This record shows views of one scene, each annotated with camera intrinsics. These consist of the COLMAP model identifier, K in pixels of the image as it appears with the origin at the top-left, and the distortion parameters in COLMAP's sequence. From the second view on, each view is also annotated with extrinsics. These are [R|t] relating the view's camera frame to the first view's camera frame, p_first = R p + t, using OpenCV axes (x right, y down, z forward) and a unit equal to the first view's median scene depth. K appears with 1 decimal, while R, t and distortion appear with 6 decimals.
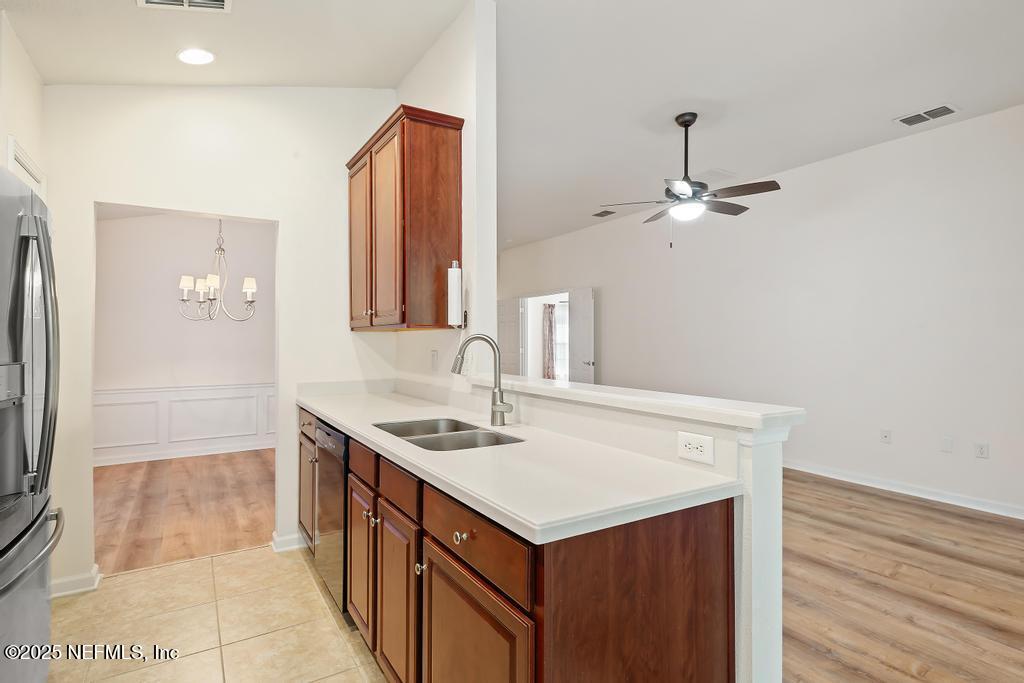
lens RADIAL K [[520.1, 0, 512.9], [0, 520.1, 333.6], [0, 0, 1]] dist [0.007517, -0.000181]
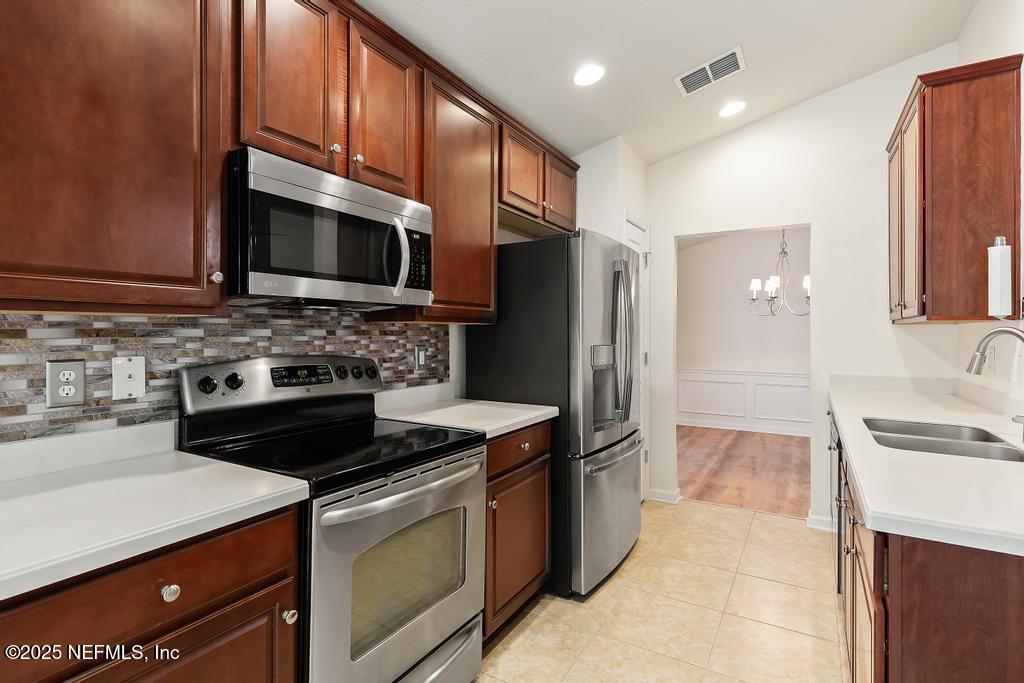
lens RADIAL K [[502.4, 0, 515.5], [0, 502.4, 329.8], [0, 0, 1]] dist [0.007609, -0.000671]
pose [[0.462776, -0.000234, -0.886475, 0.223521], [0.005834, 0.999979, 0.002782, -0.000859], [0.886456, -0.006459, 0.462768, -0.035222]]
